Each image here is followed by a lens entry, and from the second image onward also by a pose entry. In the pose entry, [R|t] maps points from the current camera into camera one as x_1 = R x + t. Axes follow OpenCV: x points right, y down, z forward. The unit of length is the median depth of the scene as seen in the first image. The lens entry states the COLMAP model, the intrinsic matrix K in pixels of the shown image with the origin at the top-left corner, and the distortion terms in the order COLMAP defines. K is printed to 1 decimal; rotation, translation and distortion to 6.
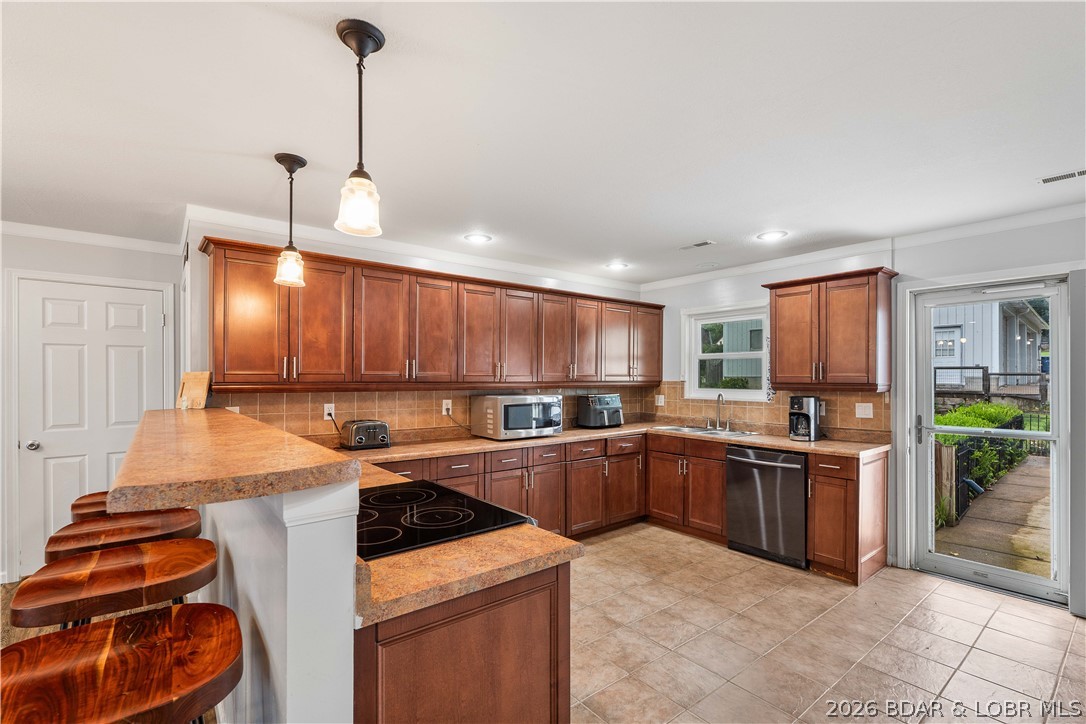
lens RADIAL K [[475.7, 0, 540.5], [0, 475.7, 380.2], [0, 0, 1]] dist [-0.011859, 0.002020]
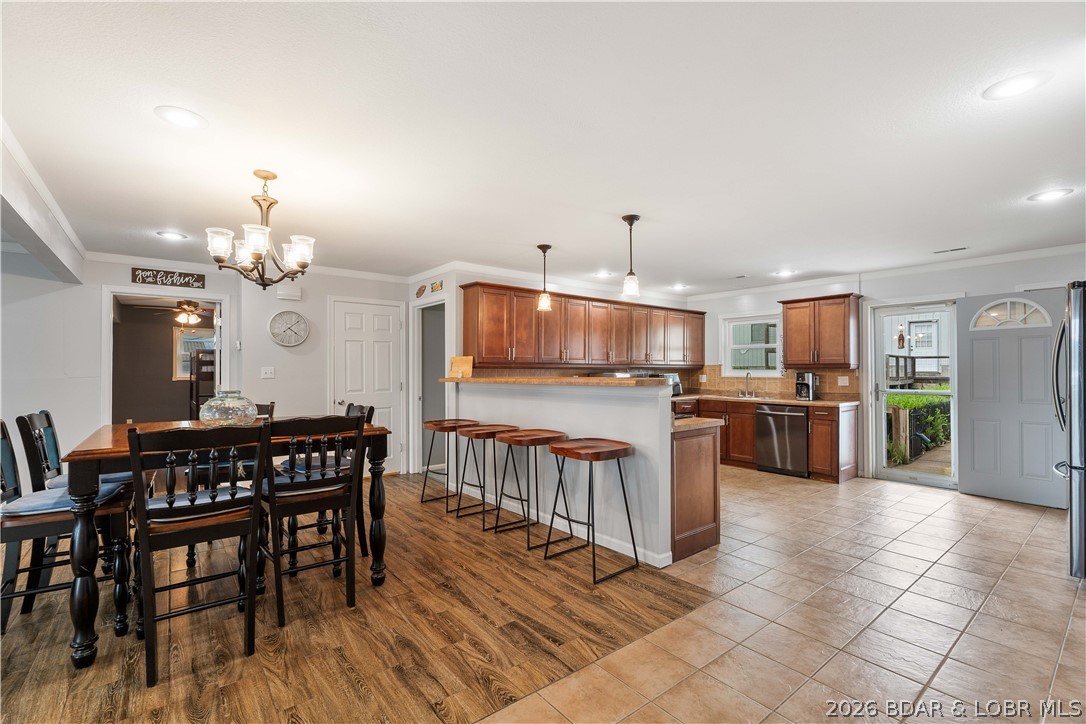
lens RADIAL K [[475.7, 0, 538.5], [0, 475.7, 369.0], [0, 0, 1]] dist [-0.011859, 0.002020]
pose [[0.999978, -0.003057, 0.005807, -0.357059], [0.003102, 0.999966, -0.007685, 0.033328], [-0.005783, 0.007703, 0.999954, -0.599027]]
